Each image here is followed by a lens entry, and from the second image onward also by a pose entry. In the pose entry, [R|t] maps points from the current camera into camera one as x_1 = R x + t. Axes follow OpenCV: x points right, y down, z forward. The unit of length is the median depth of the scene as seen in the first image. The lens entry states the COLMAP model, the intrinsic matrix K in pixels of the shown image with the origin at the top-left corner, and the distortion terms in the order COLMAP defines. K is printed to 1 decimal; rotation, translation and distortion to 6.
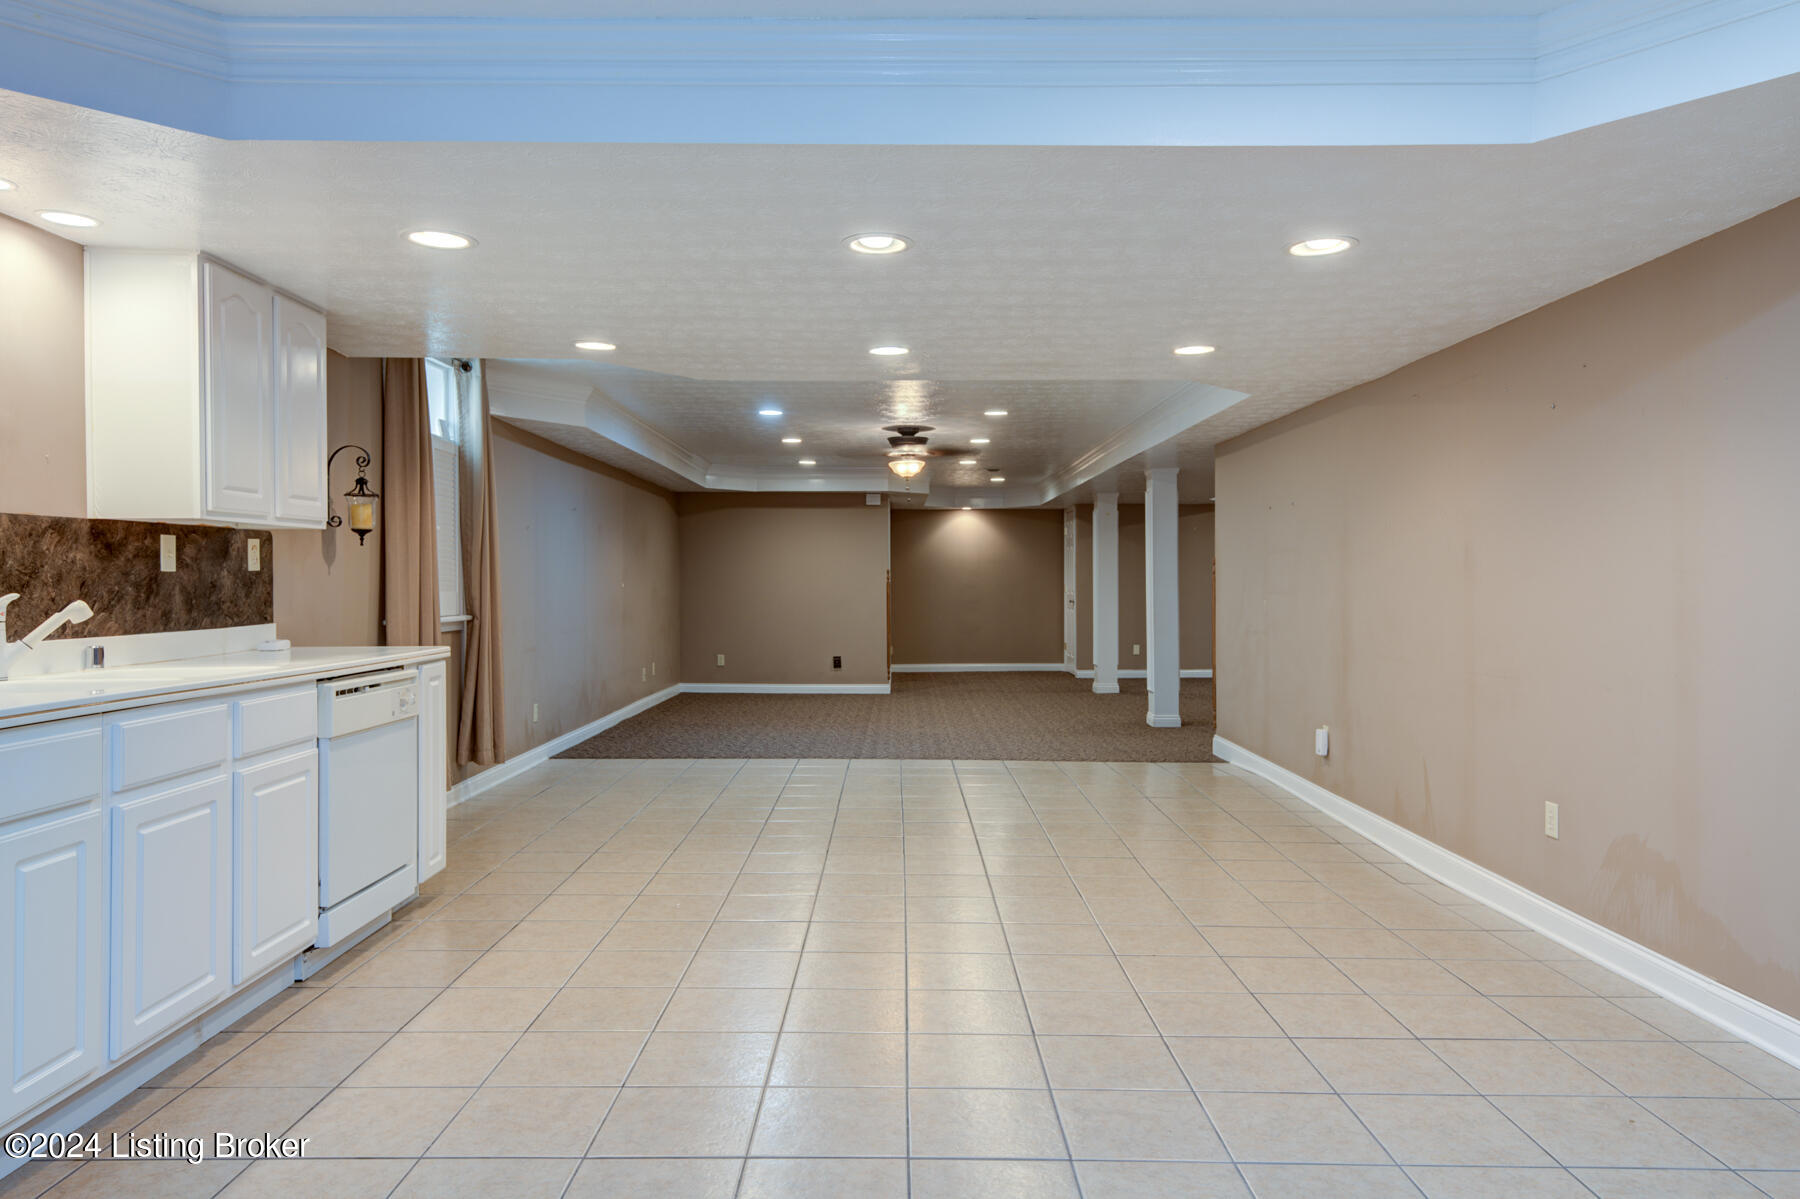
lens RADIAL K [[1161.0, 0, 898.9], [0, 1161.0, 584.5], [0, 0, 1]] dist [0.003770, -0.000675]
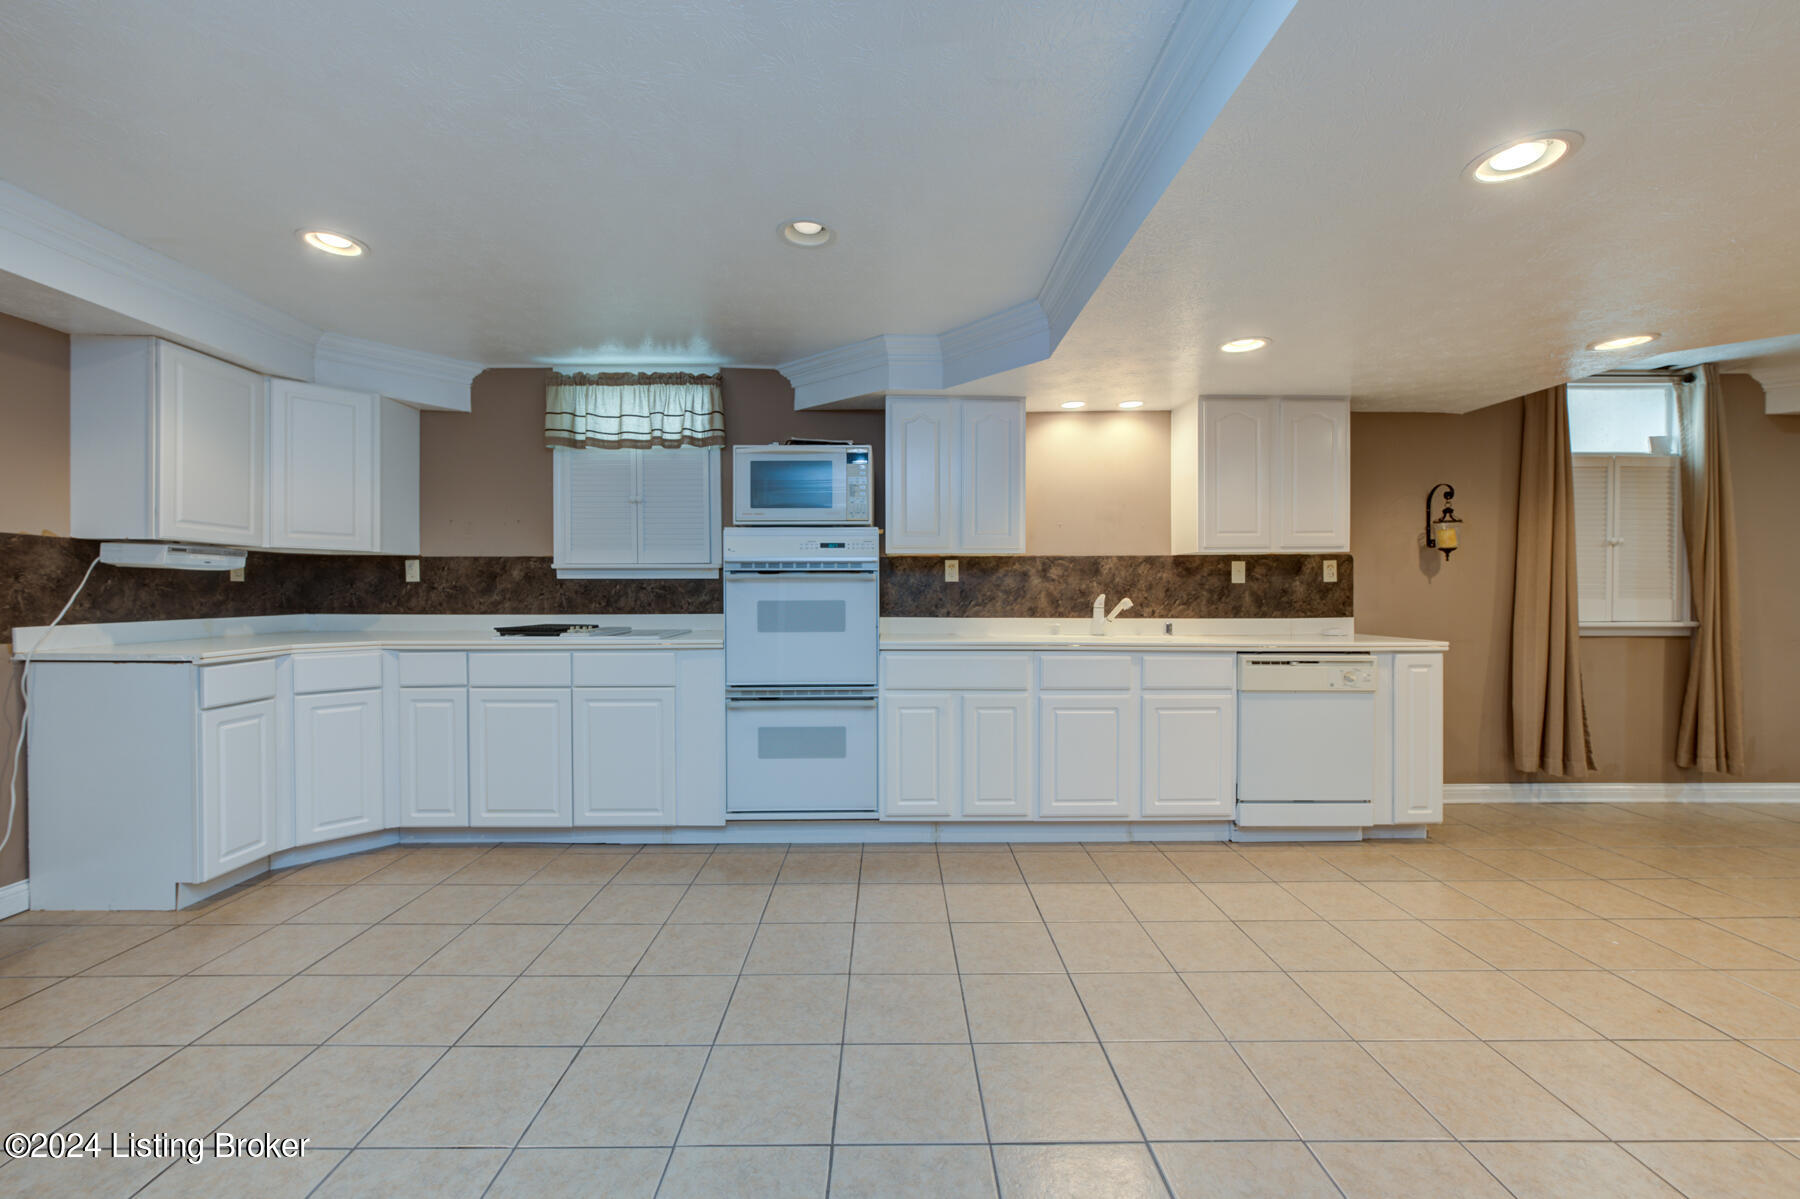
lens RADIAL K [[700.8, 0, 894.0], [0, 700.8, 601.7], [0, 0, 1]] dist [-0.000149, -0.000285]
pose [[0.012570, 0.013764, -0.999826, 0.381971], [-0.003114, 0.999901, 0.013726, 0.003741], [0.999916, 0.002941, 0.012612, 0.473797]]
